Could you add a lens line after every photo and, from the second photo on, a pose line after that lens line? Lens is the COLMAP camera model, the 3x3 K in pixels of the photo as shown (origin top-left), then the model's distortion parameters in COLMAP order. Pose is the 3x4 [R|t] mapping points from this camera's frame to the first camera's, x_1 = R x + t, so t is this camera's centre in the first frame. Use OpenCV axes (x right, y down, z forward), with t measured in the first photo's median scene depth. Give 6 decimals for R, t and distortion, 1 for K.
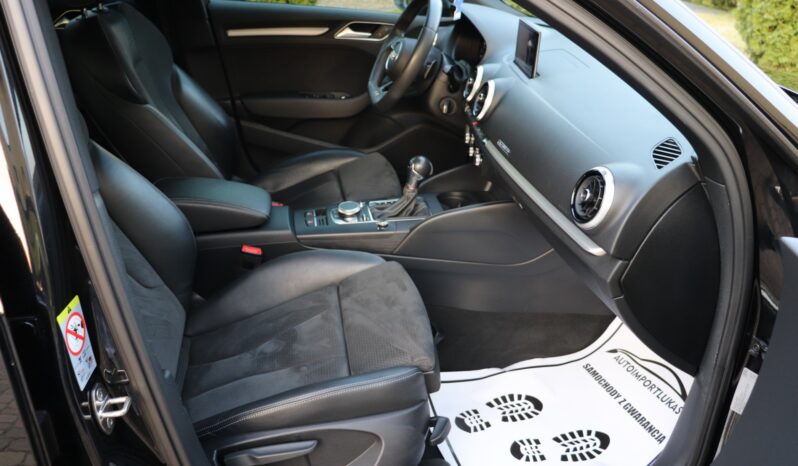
lens RADIAL K [[659.8, 0, 399.0], [0, 659.8, 233.0], [0, 0, 1]] dist [-0.158394, 0.119350]
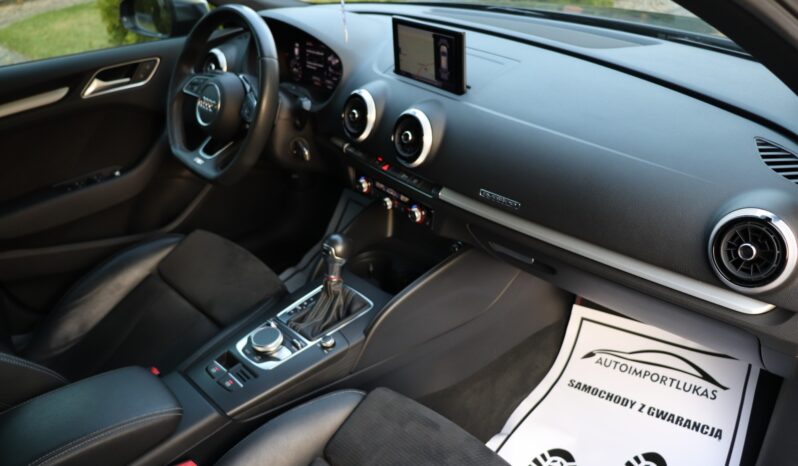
lens RADIAL K [[659.8, 0, 399.0], [0, 659.8, 233.0], [0, 0, 1]] dist [-0.158394, 0.119350]
pose [[0.825873, -0.360615, 0.433463, -0.220779], [0.335386, 0.932143, 0.136478, -0.191118], [-0.453266, 0.032664, 0.890777, 0.317188]]
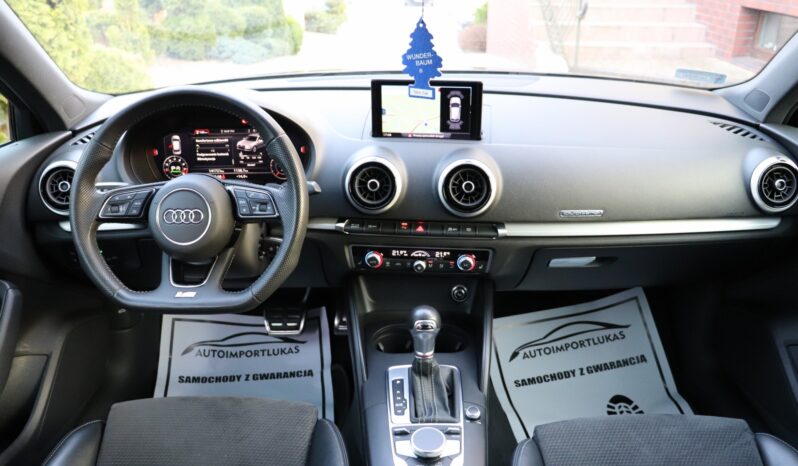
lens RADIAL K [[659.8, 0, 399.0], [0, 659.8, 233.0], [0, 0, 1]] dist [-0.158394, 0.119350]
pose [[0.158886, -0.451025, 0.878255, -0.521968], [0.451609, 0.824239, 0.341584, -0.415814], [-0.877955, 0.342355, 0.334647, 0.763275]]
